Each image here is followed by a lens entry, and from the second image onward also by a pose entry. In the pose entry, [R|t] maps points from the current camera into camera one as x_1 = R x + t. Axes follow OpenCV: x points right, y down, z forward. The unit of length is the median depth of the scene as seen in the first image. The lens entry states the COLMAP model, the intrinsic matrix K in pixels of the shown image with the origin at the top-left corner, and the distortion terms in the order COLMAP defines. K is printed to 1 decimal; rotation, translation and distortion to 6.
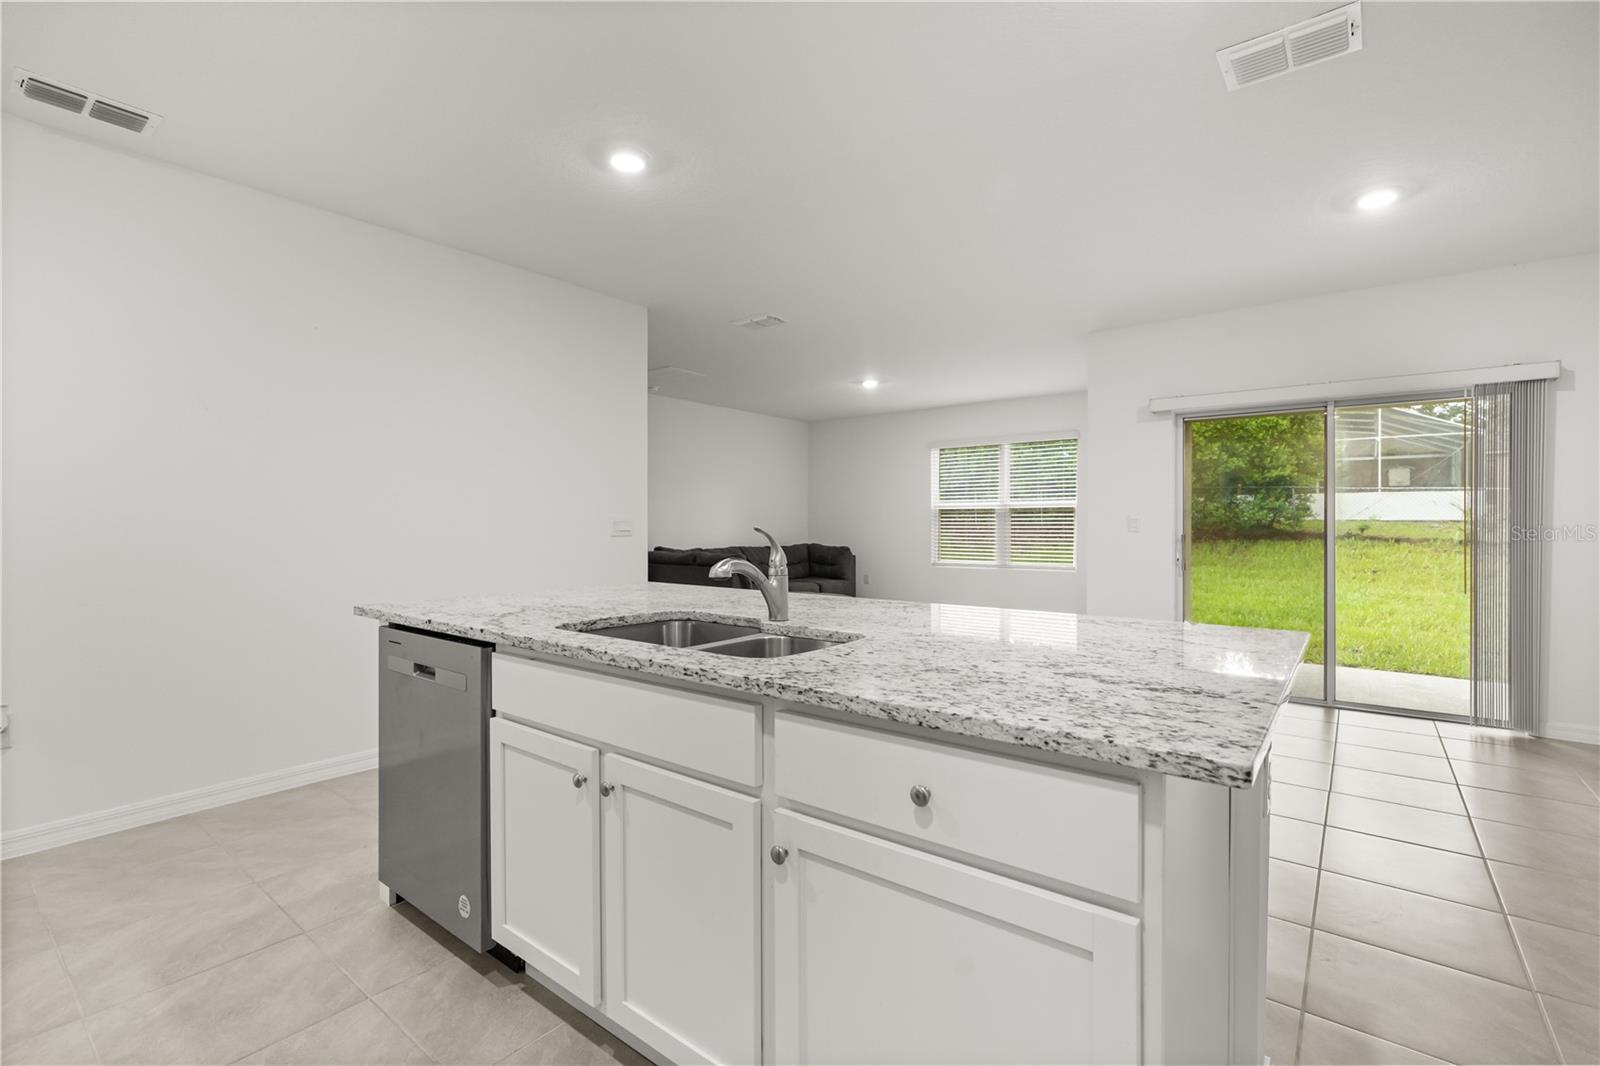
lens RADIAL K [[717.5, 0, 807.0], [0, 717.5, 524.3], [0, 0, 1]] dist [-0.003633, 0.000247]
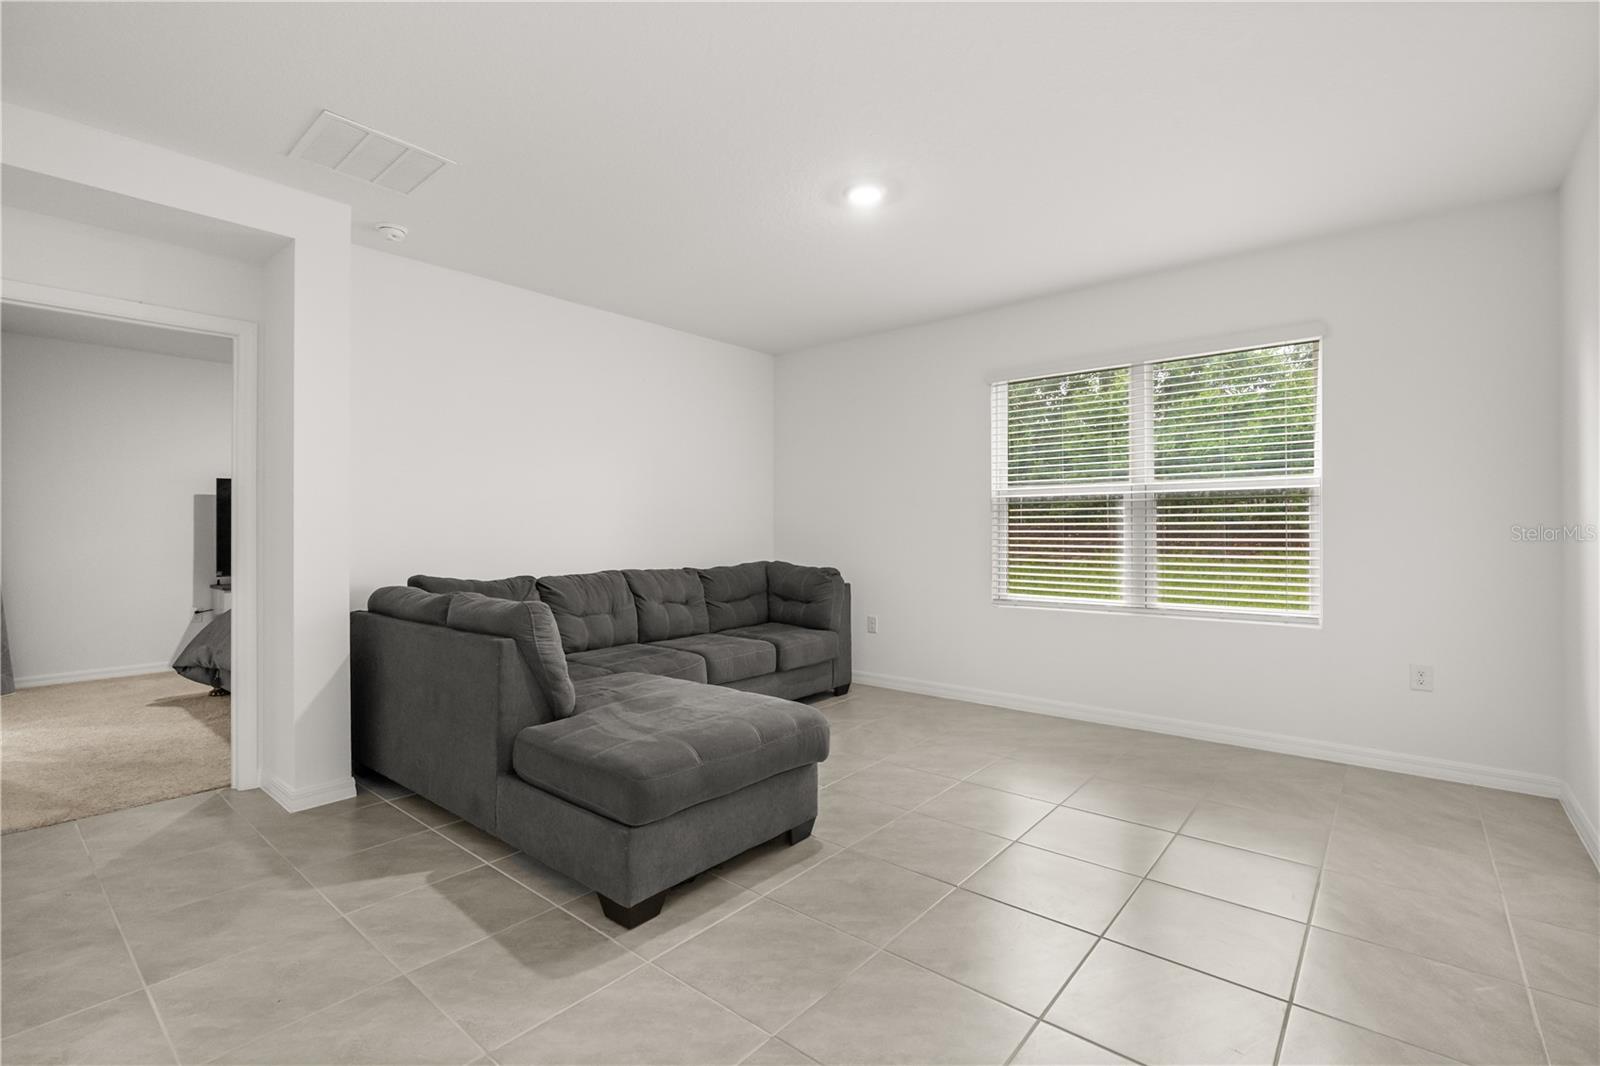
lens RADIAL K [[717.5, 0, 797.0], [0, 717.5, 531.6], [0, 0, 1]] dist [-0.003633, 0.000247]
pose [[0.998935, -0.001100, -0.046123, 0.053140], [0.000964, 0.999995, -0.002982, 0.005018], [0.046126, 0.002934, 0.998931, 0.459216]]
